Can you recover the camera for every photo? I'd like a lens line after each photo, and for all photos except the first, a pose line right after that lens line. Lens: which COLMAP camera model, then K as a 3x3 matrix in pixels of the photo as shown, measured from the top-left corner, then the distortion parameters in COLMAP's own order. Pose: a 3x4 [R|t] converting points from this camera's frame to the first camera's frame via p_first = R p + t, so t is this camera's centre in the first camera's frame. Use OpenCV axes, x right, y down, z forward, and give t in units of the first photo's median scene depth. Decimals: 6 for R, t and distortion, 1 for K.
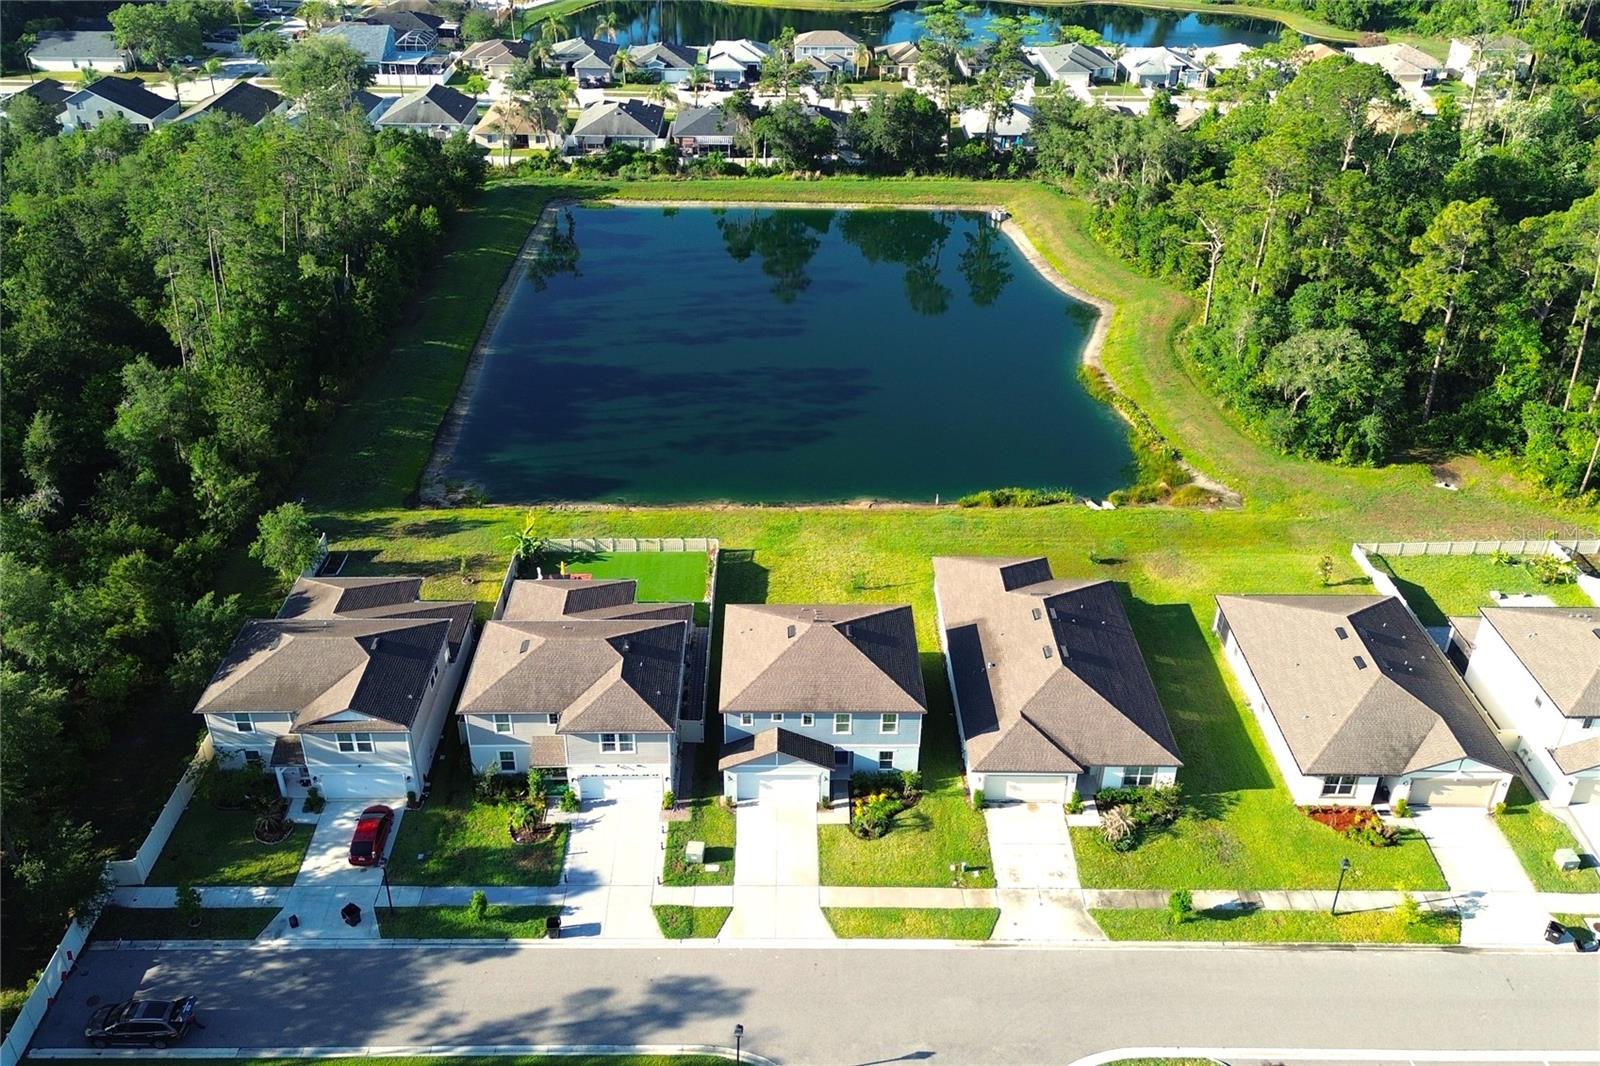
lens RADIAL K [[1352.6, 0, 790.8], [0, 1352.6, 518.0], [0, 0, 1]] dist [0.079594, -0.089567]
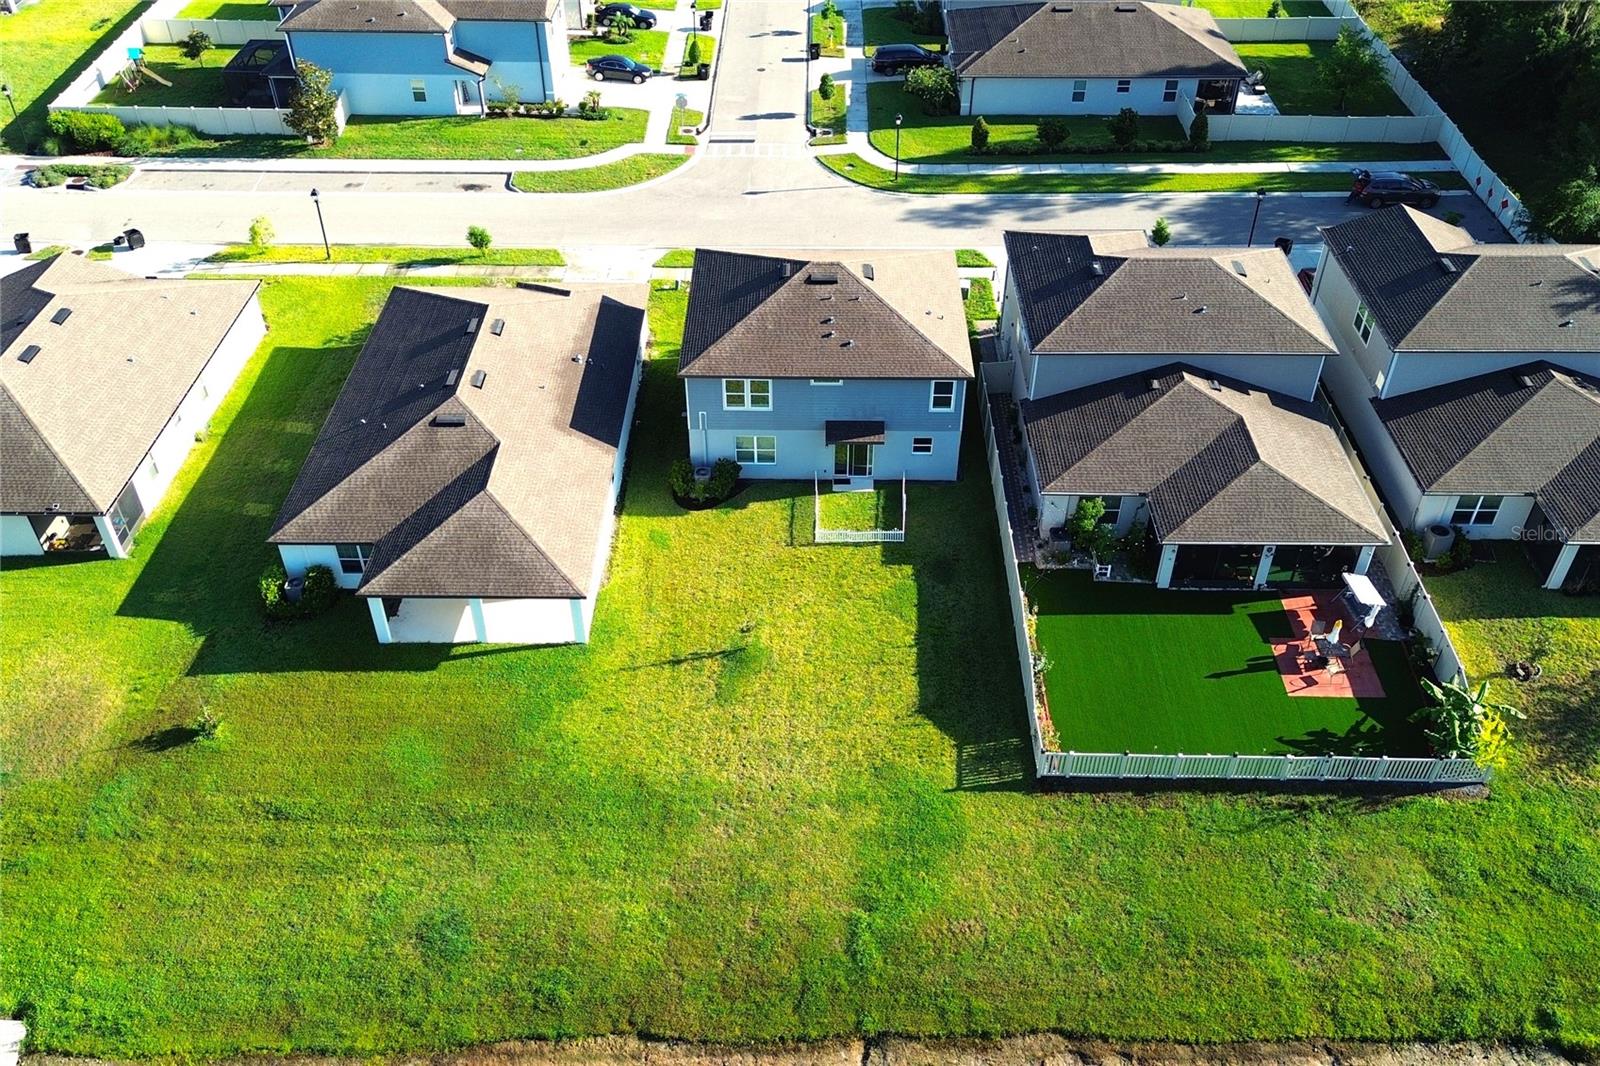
lens RADIAL K [[1352.6, 0, 803.3], [0, 1352.6, 521.5], [0, 0, 1]] dist [0.079594, -0.089567]
pose [[-0.999814, -0.016373, 0.010221, 0.025276], [0.003863, 0.349089, 0.937082, -0.540271], [-0.018911, 0.936947, -0.348960, 1.390186]]
